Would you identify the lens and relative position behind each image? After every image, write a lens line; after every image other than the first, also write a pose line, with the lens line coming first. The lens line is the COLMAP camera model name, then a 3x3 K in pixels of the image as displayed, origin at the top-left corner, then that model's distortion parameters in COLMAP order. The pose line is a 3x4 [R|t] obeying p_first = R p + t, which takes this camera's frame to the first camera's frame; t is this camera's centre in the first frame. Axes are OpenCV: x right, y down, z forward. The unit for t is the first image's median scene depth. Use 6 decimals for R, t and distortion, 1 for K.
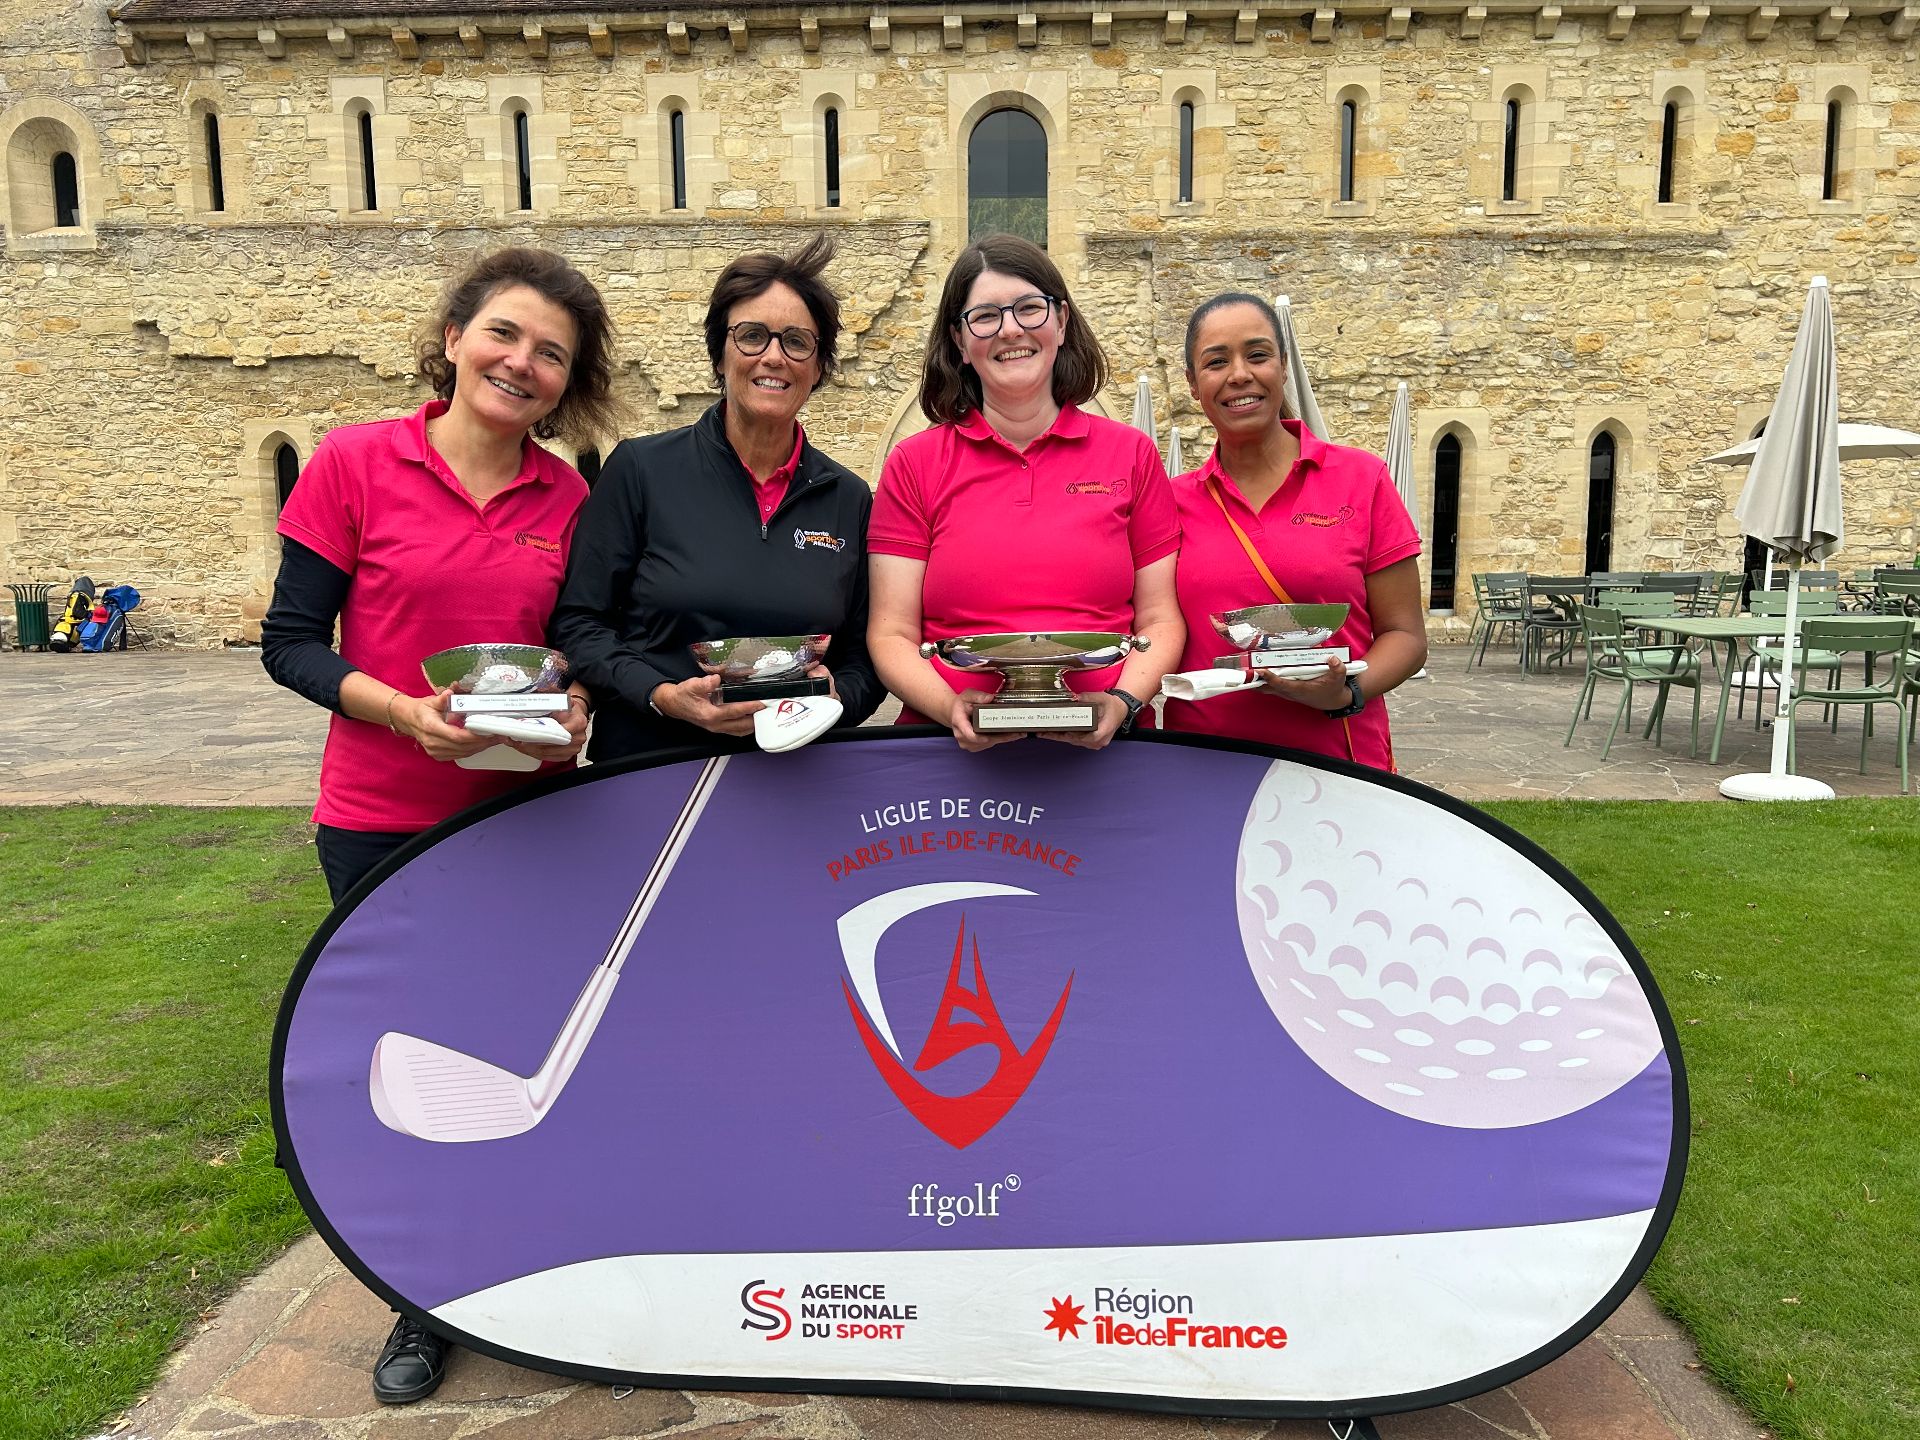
lens RADIAL K [[1433.0, 0, 972.6], [0, 1433.0, 726.4], [0, 0, 1]] dist [0.052350, -0.054048]
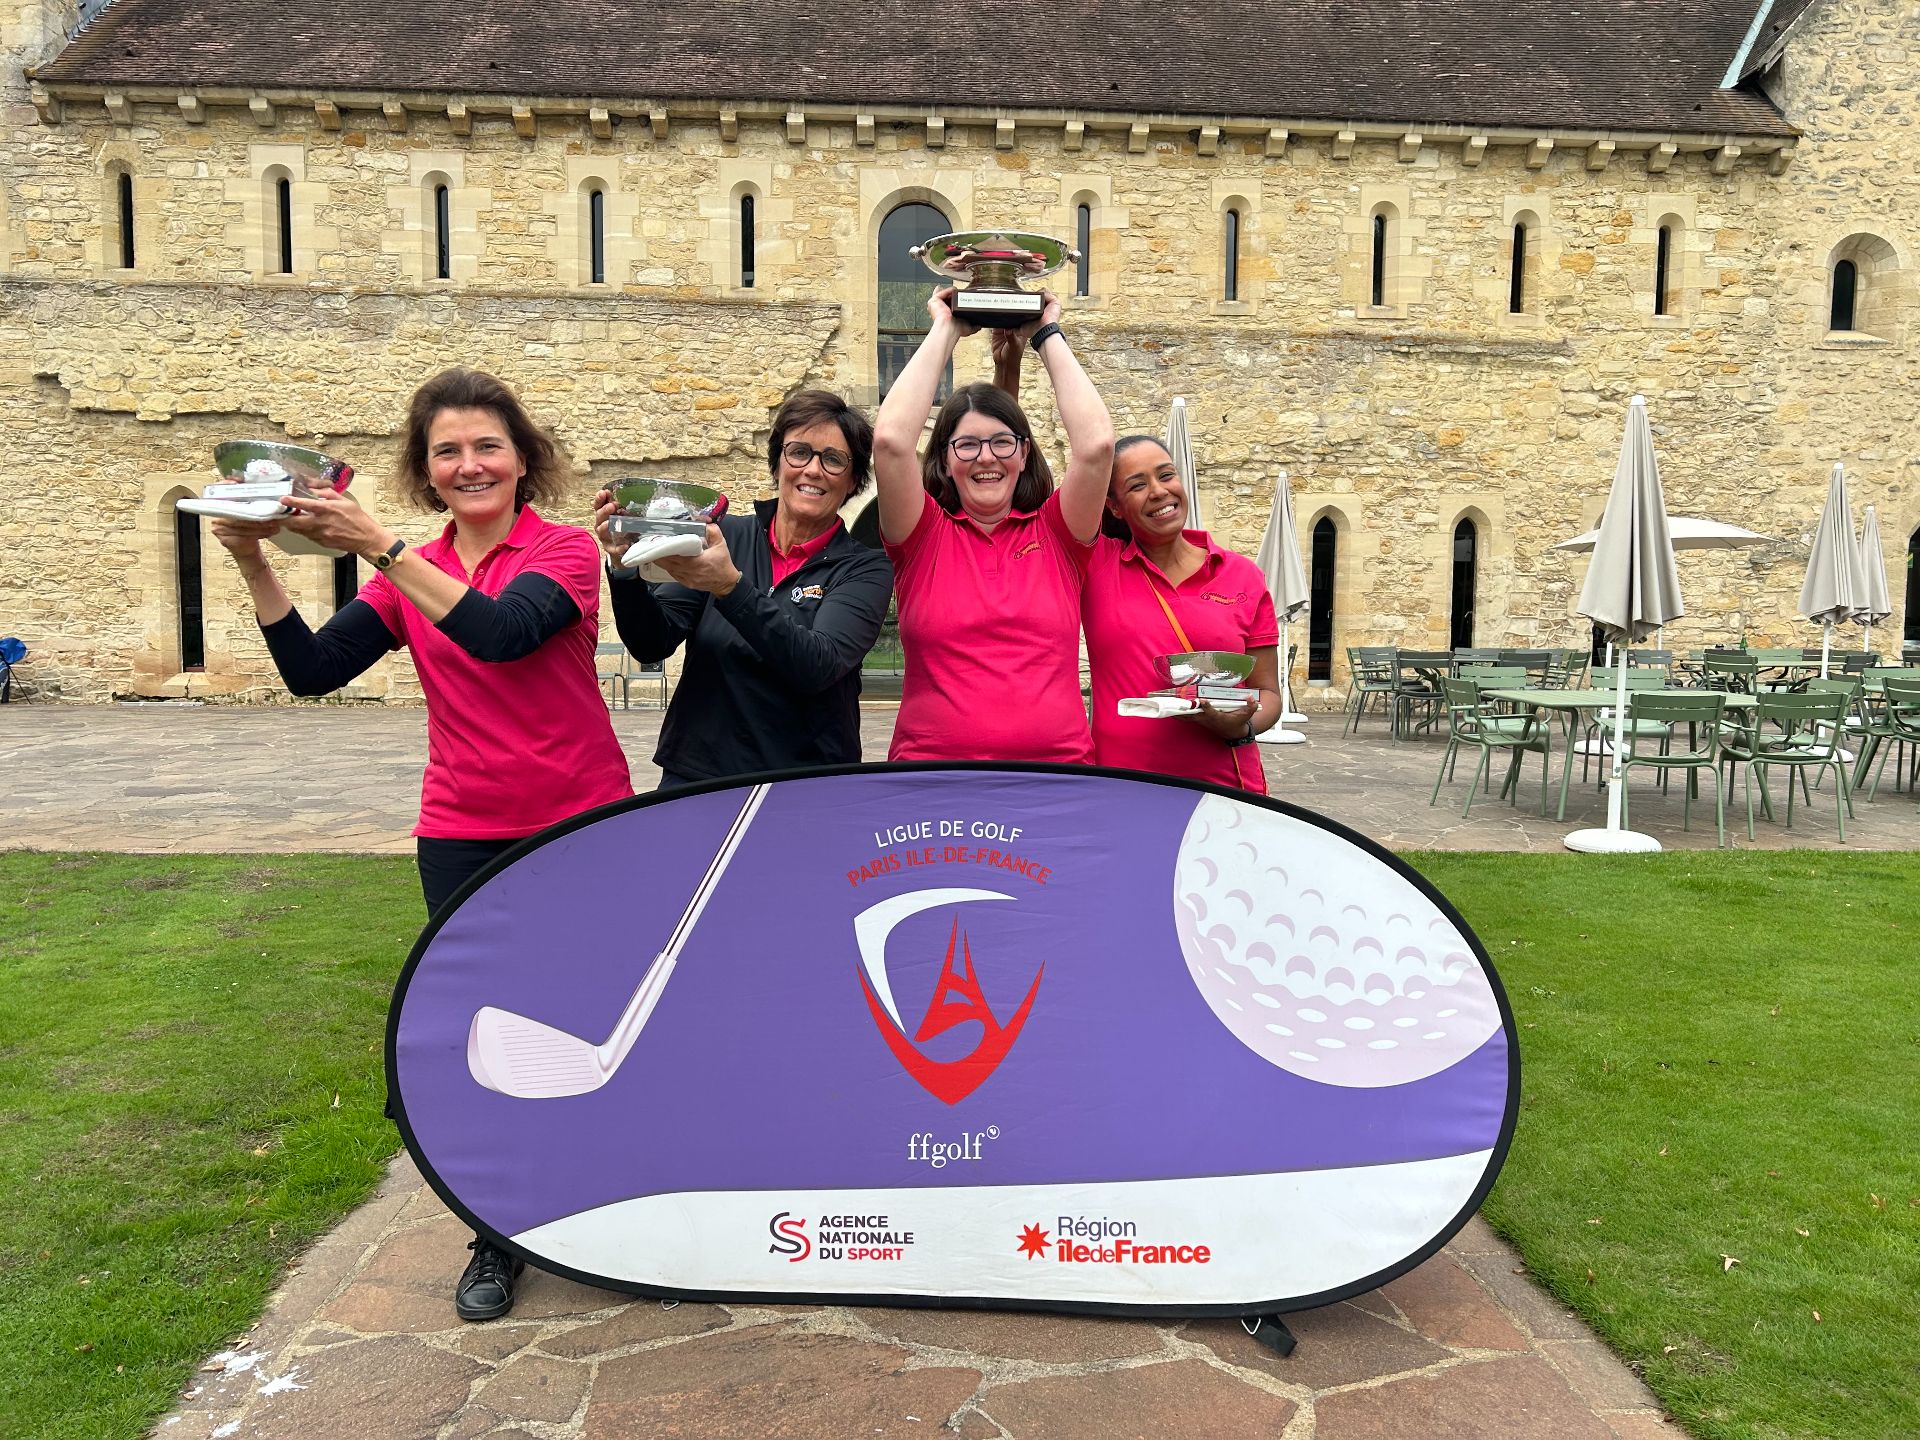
lens RADIAL K [[1433.0, 0, 974.7], [0, 1433.0, 711.5], [0, 0, 1]] dist [0.052350, -0.054048]
pose [[0.996732, 0.012721, 0.079775, -0.012827], [-0.008238, 0.998381, -0.056282, 0.003744], [-0.080362, 0.055441, 0.995223, -0.035425]]
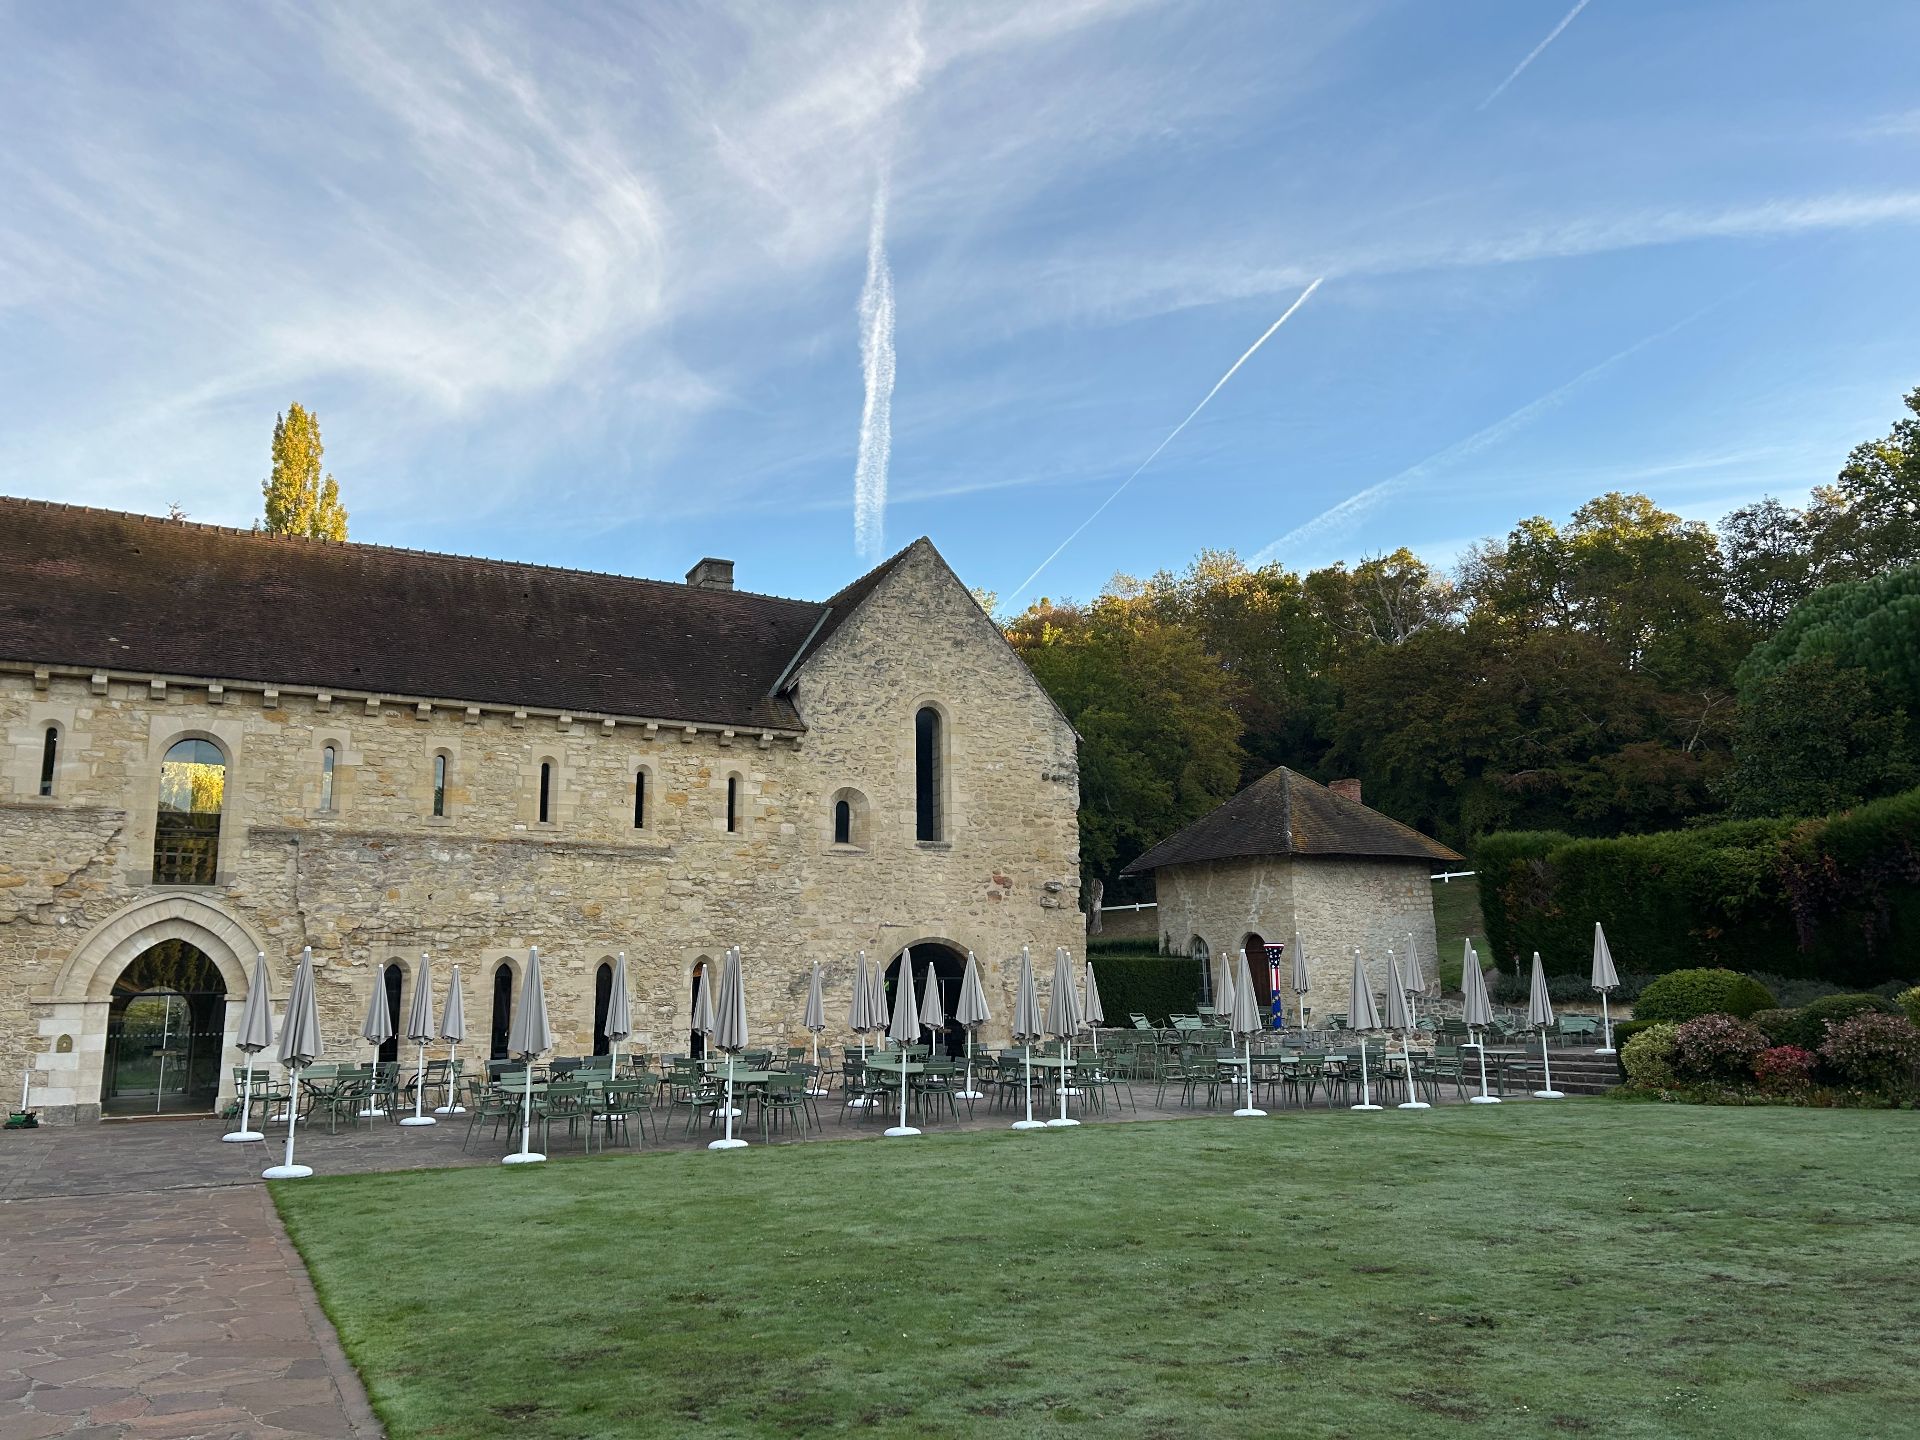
lens RADIAL K [[1433.0, 0, 966.5], [0, 1433.0, 728.5], [0, 0, 1]] dist [0.052350, -0.054048]
pose [[0.877738, 0.085603, 0.471432, 0.016825], [0.075051, 0.947202, -0.311729, 0.076643], [-0.473227, 0.308998, 0.824970, -0.589638]]
